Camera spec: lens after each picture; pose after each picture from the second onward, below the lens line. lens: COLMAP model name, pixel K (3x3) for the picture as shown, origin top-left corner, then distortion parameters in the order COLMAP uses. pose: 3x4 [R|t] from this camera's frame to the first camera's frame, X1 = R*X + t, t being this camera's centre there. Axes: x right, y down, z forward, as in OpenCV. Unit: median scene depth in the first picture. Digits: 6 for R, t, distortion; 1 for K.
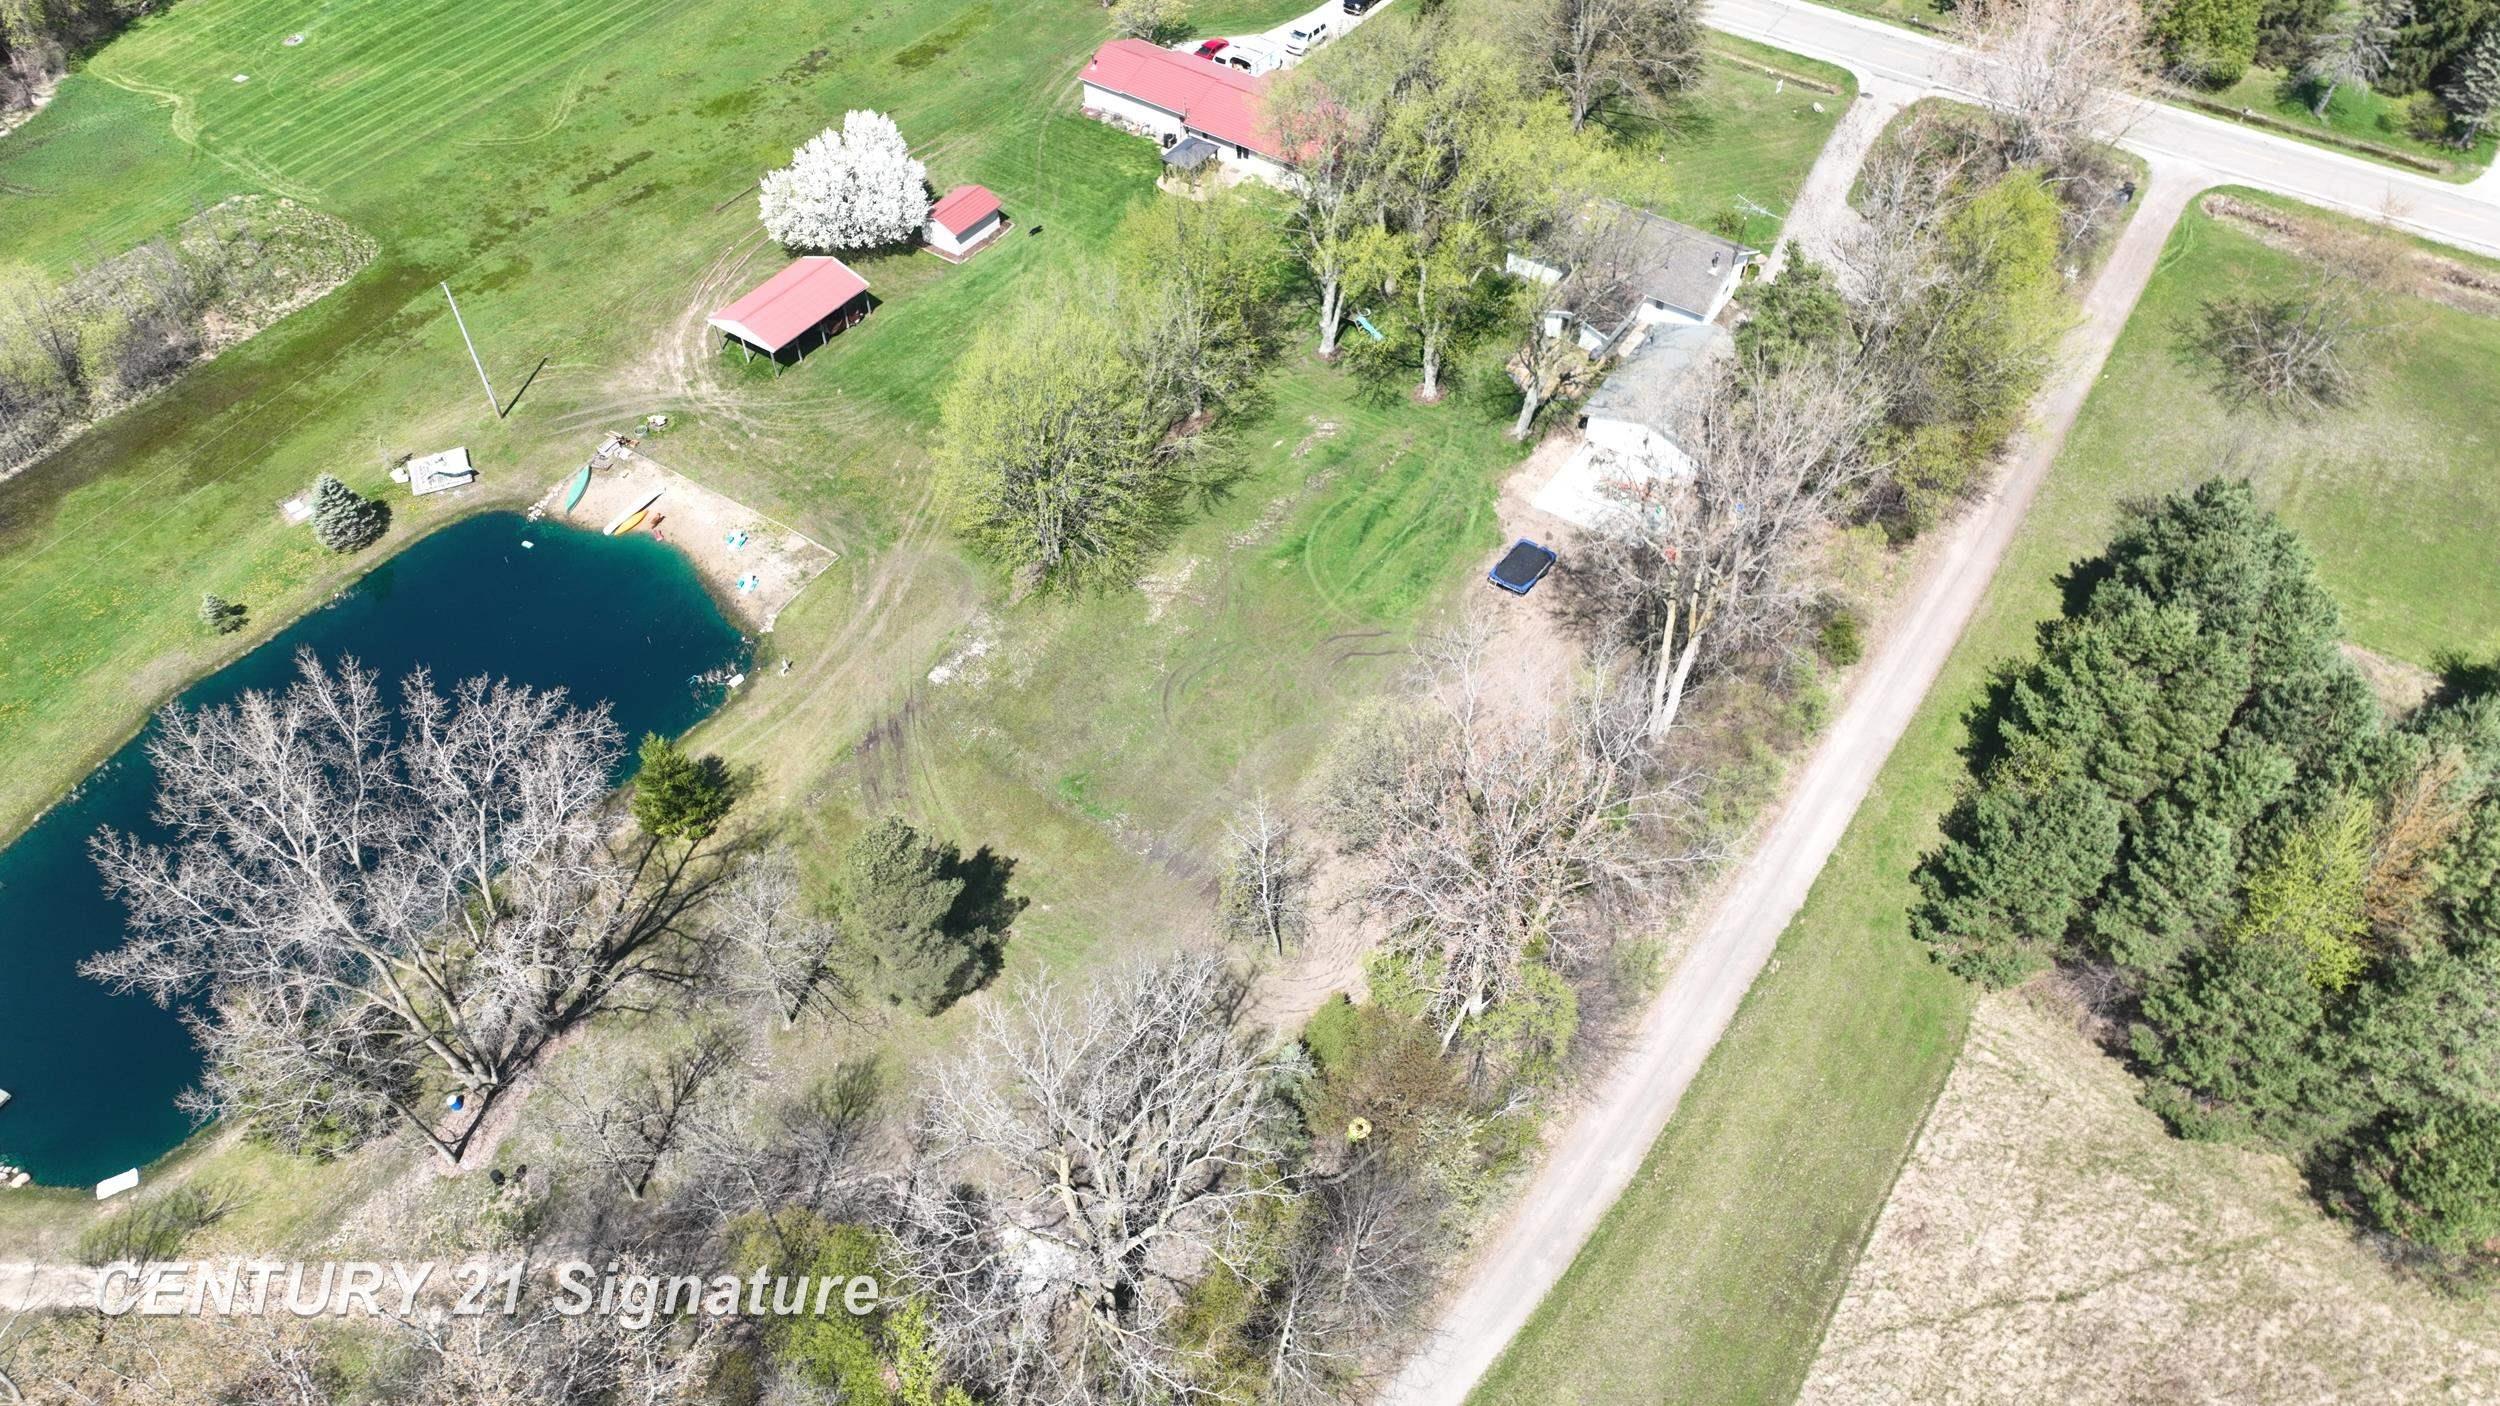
lens RADIAL K [[1759.8, 0, 1258.0], [0, 1759.8, 700.0], [0, 0, 1]] dist [0.000541, 0.017186]
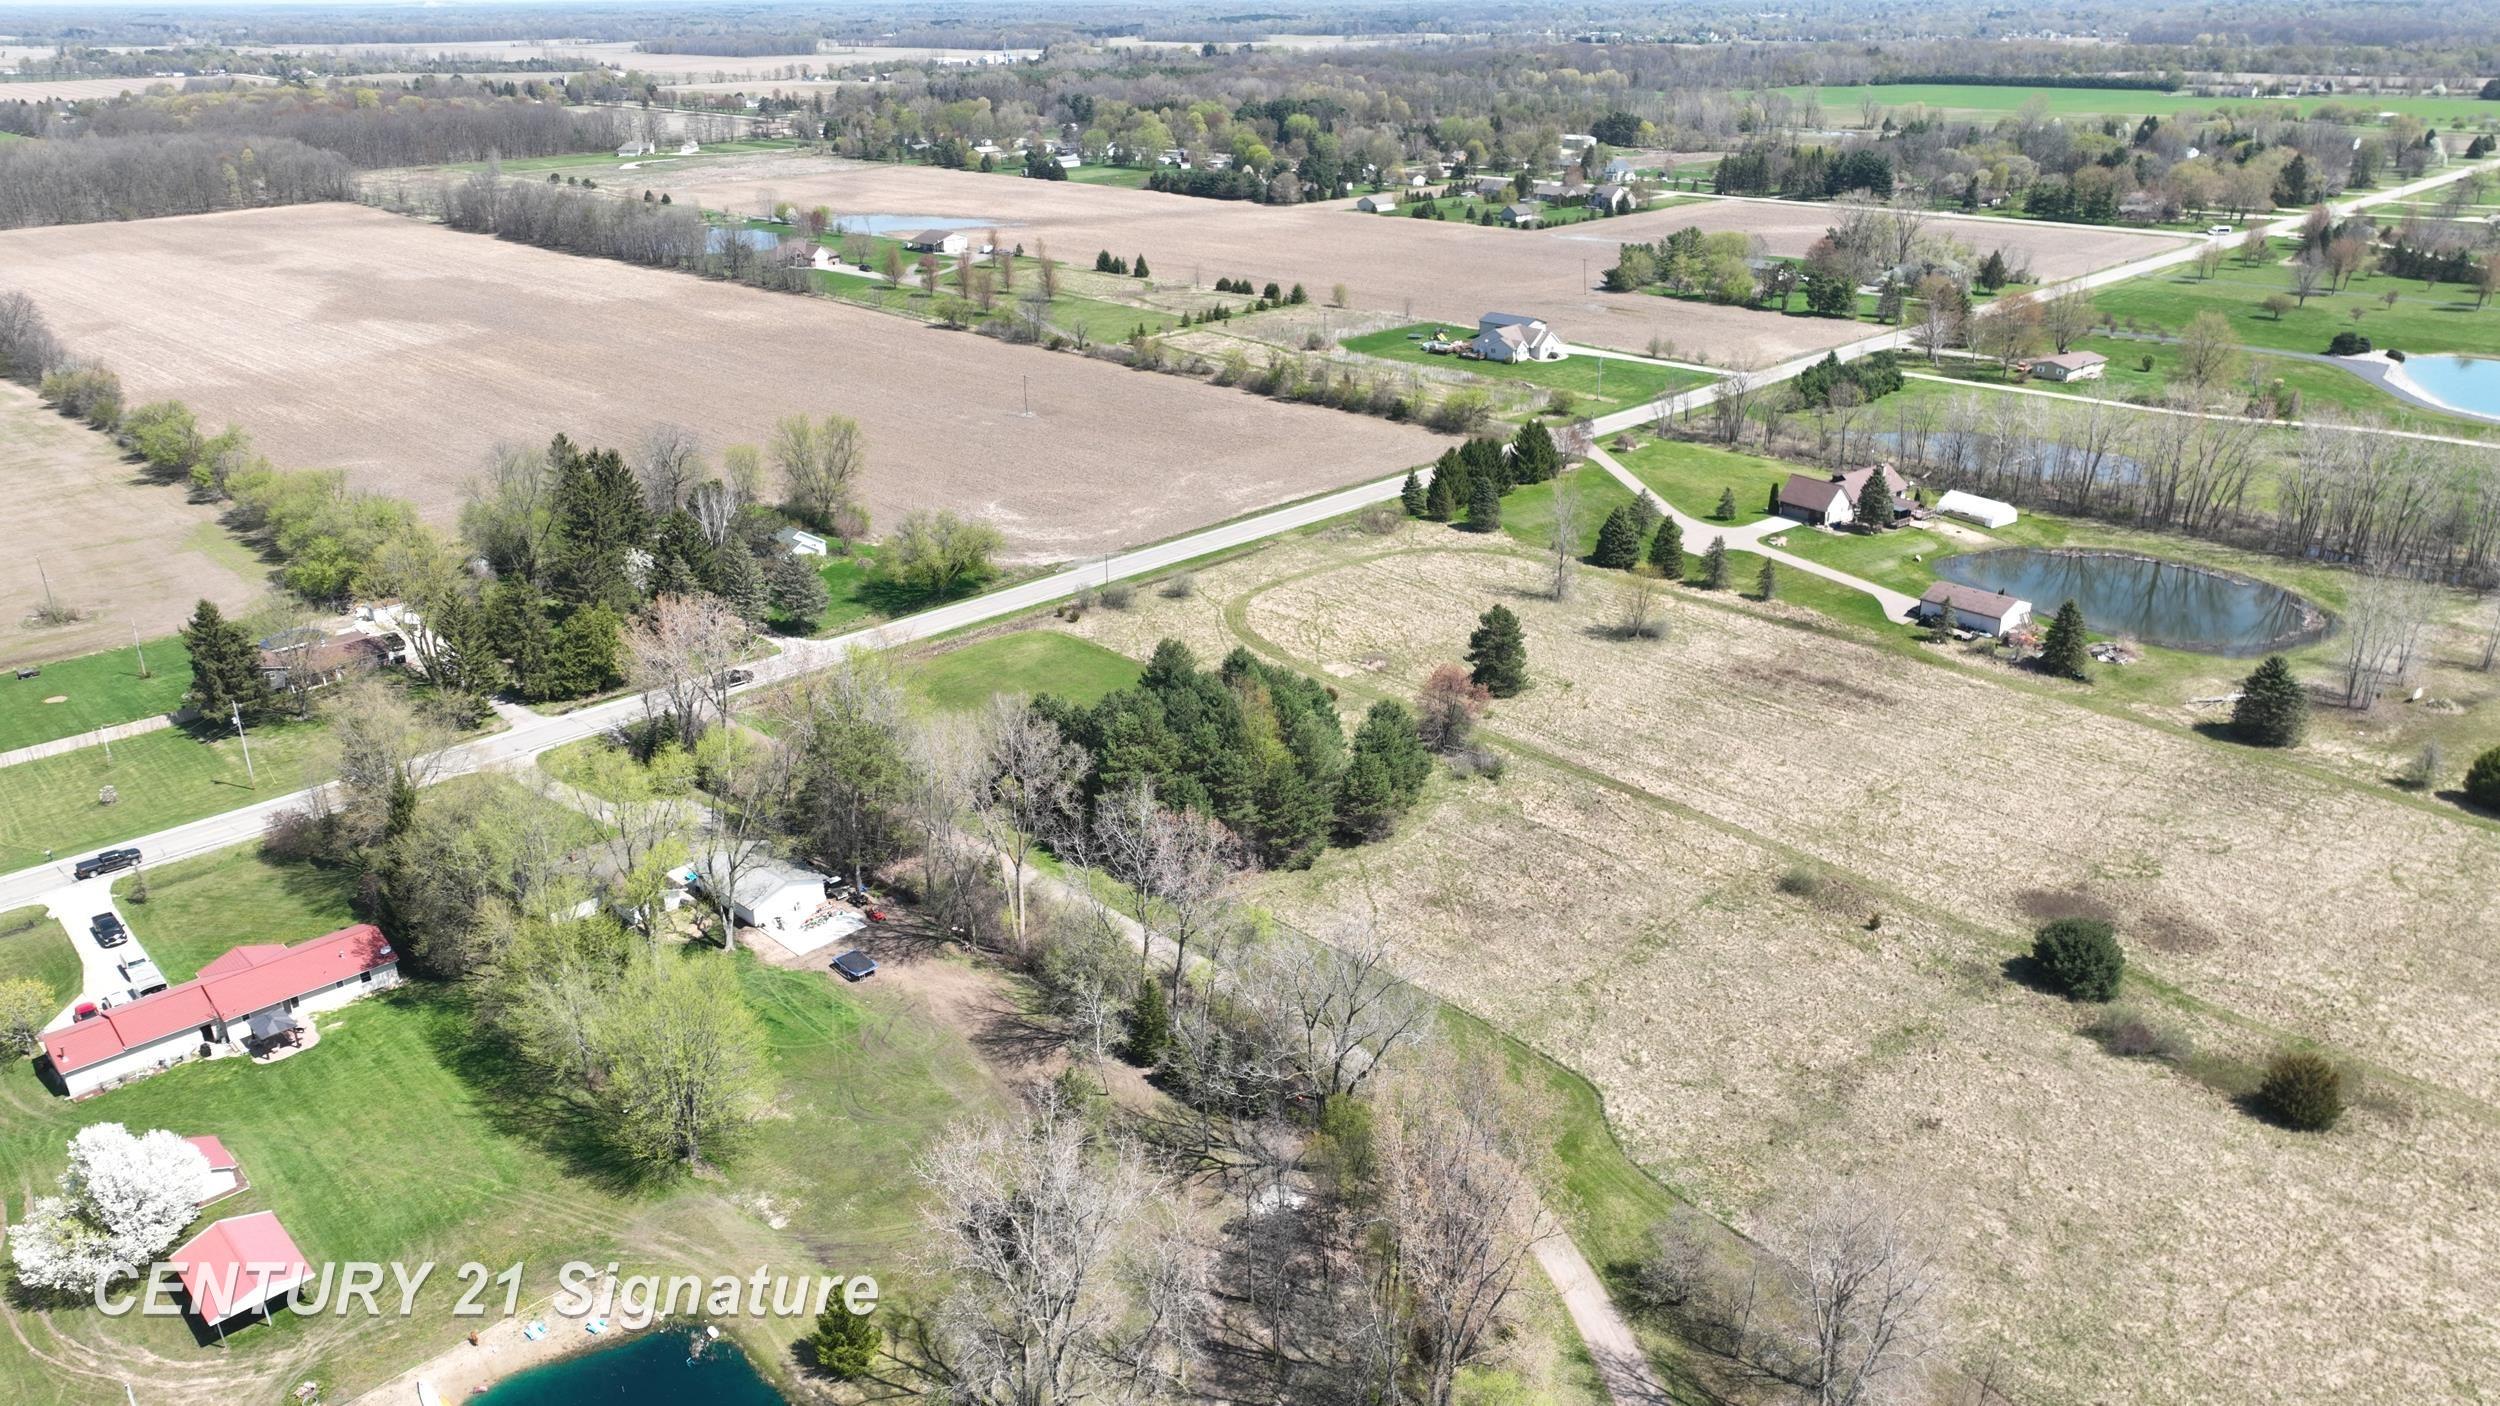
lens RADIAL K [[1759.8, 0, 1256.2], [0, 1759.8, 697.1], [0, 0, 1]] dist [0.000541, 0.017186]
pose [[0.184677, -0.368770, 0.910990, -1.009947], [0.735080, 0.667092, 0.121023, -0.149238], [-0.652343, 0.647300, 0.394272, 0.031752]]
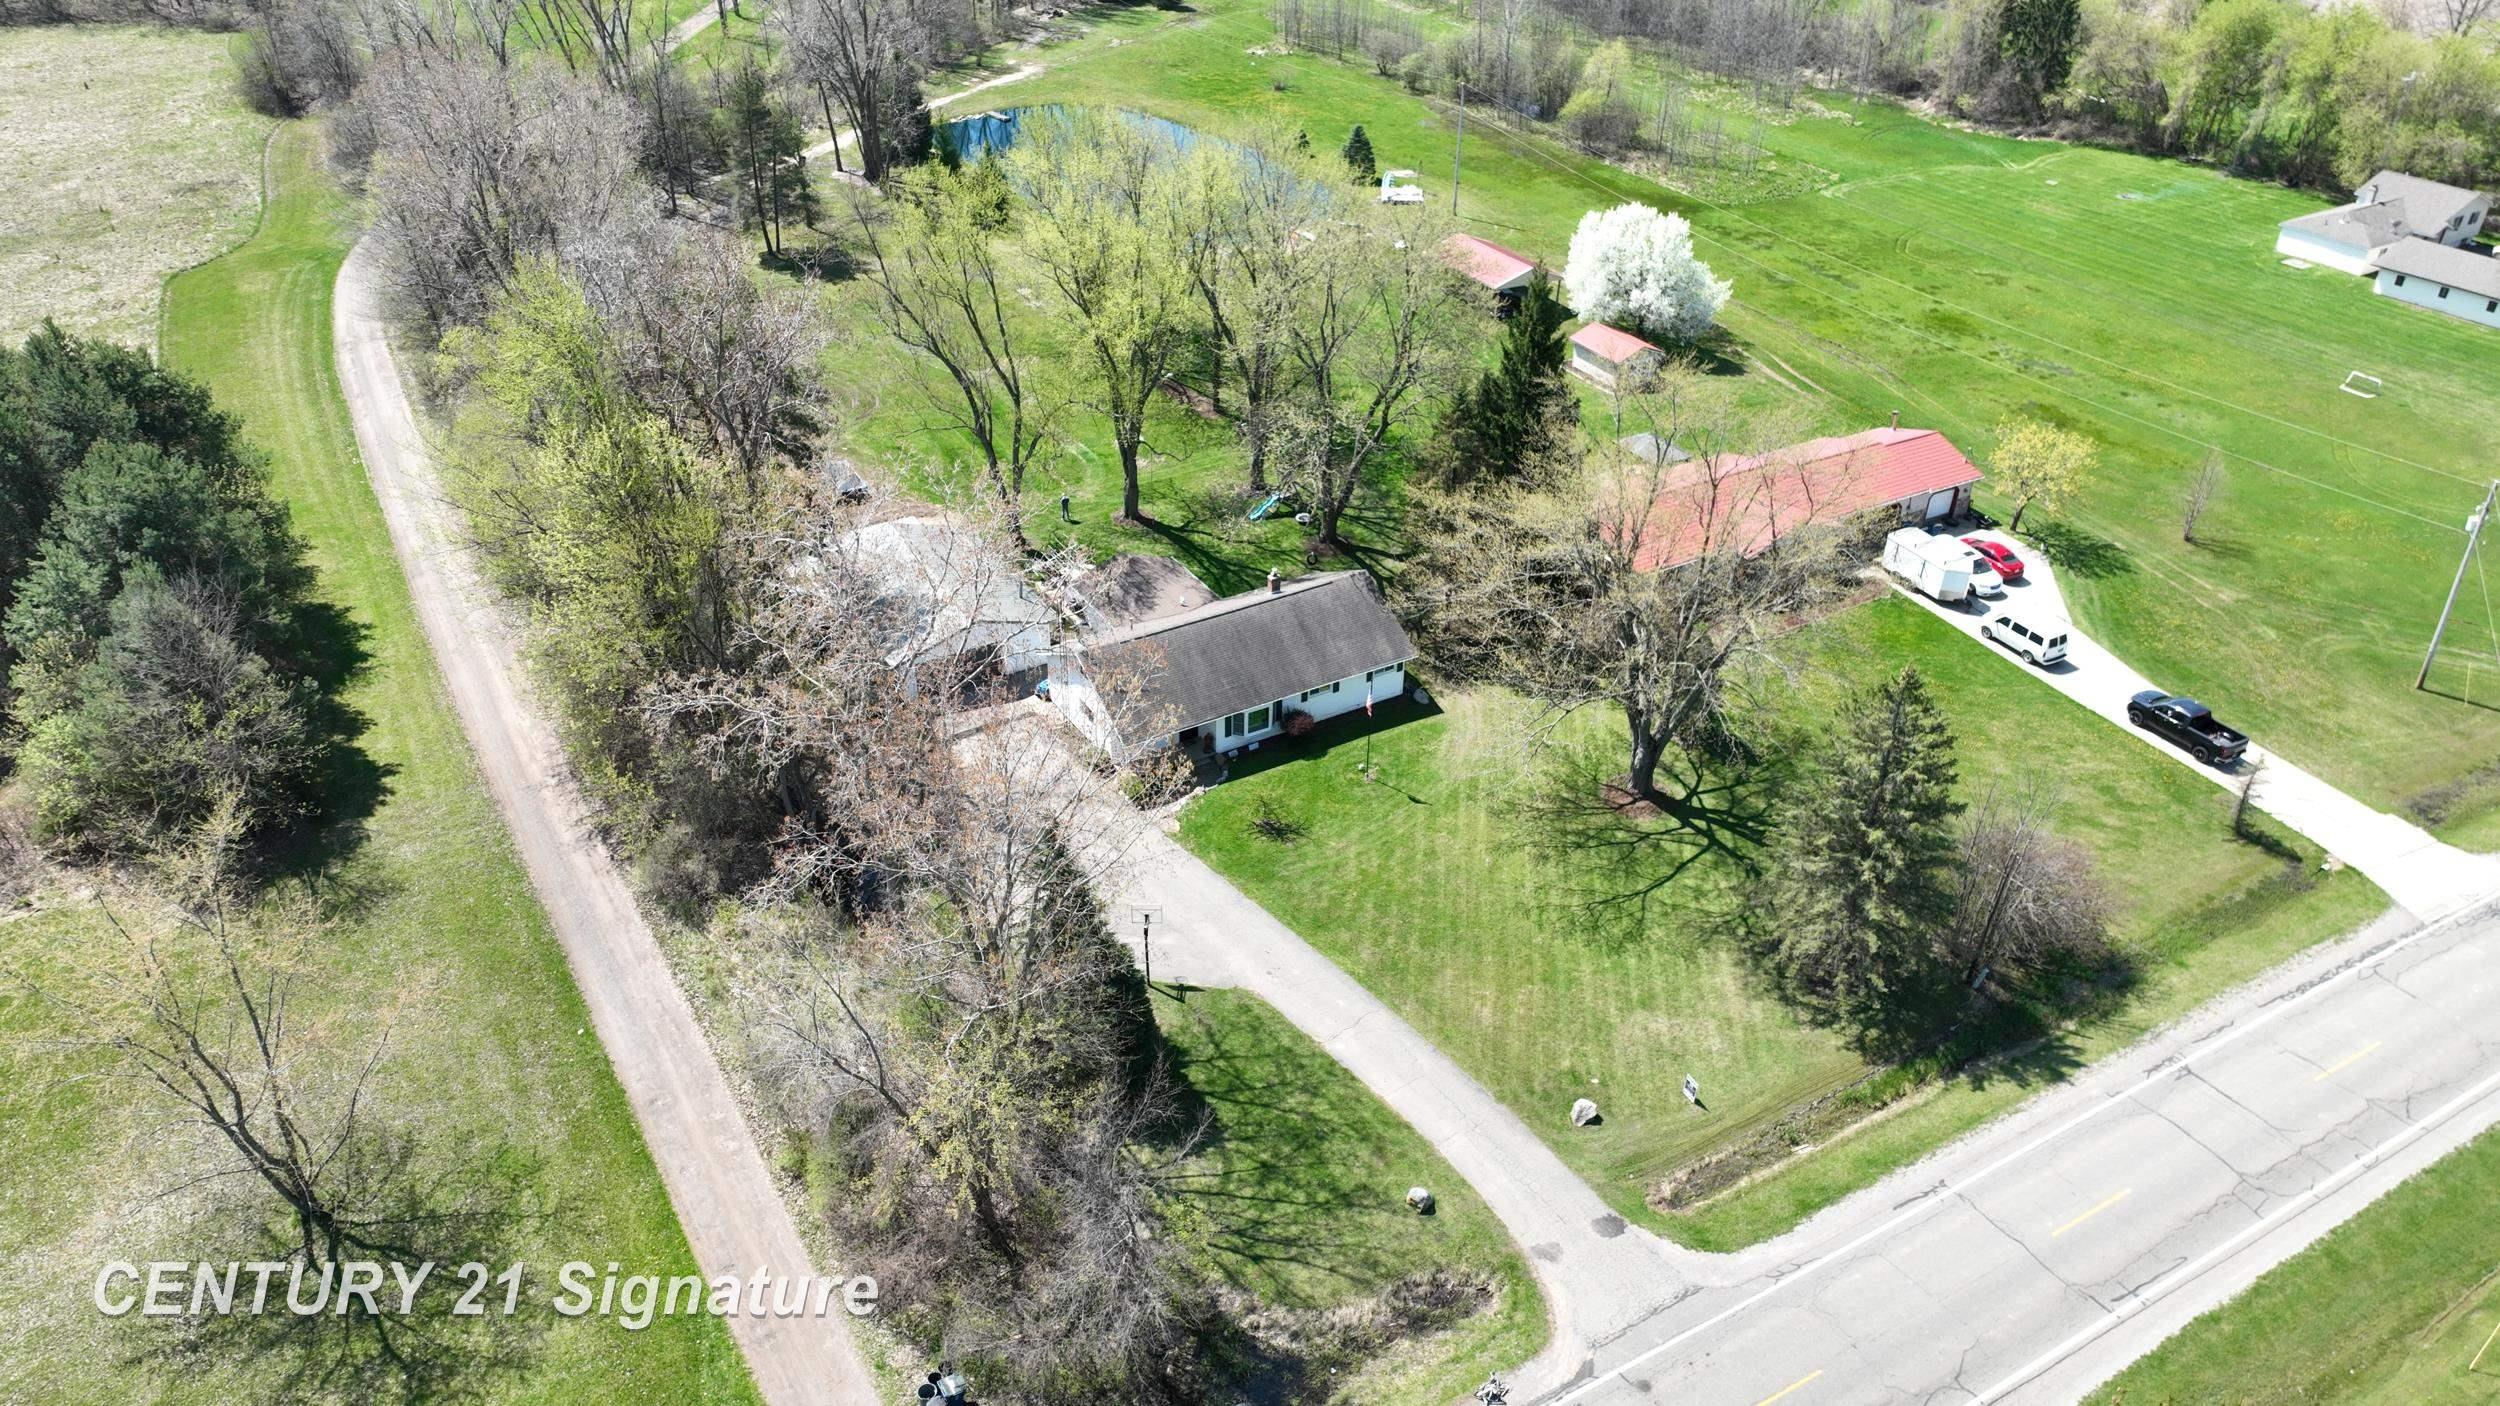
lens RADIAL K [[1759.8, 0, 1254.1], [0, 1759.8, 703.1], [0, 0, 1]] dist [0.000541, 0.017186]
pose [[-0.428544, 0.485897, -0.761744, 0.799714], [-0.678366, 0.383847, 0.626483, -0.744238], [0.596799, 0.785217, 0.165121, 1.006756]]
